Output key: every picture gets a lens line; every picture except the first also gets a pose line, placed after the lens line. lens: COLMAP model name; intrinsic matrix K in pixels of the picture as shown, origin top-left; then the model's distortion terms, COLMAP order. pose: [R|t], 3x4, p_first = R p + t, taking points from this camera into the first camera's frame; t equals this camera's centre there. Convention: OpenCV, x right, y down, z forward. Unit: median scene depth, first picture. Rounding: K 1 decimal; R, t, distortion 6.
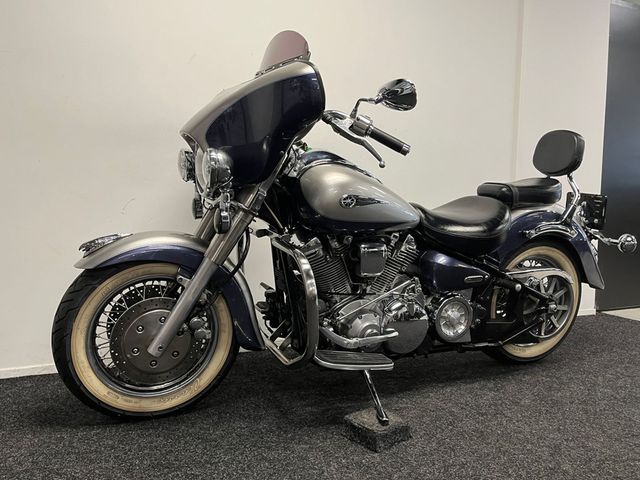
lens RADIAL K [[514.5, 0, 320.0], [0, 514.5, 240.0], [0, 0, 1]] dist [0.005572, 0.002491]
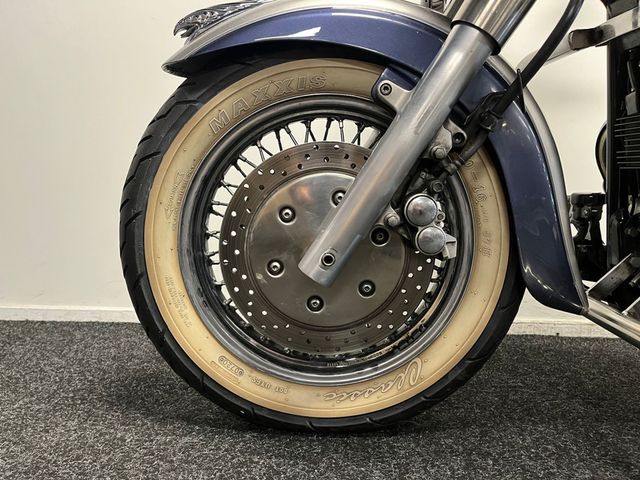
lens RADIAL K [[513.6, 0, 320.0], [0, 513.6, 240.0], [0, 0, 1]] dist [0.058641, -0.002020]
pose [[0.911099, 0.041882, -0.410055, -0.145937], [-0.047064, 0.998889, -0.002547, 0.183595], [0.409493, 0.021619, 0.912057, 0.600315]]
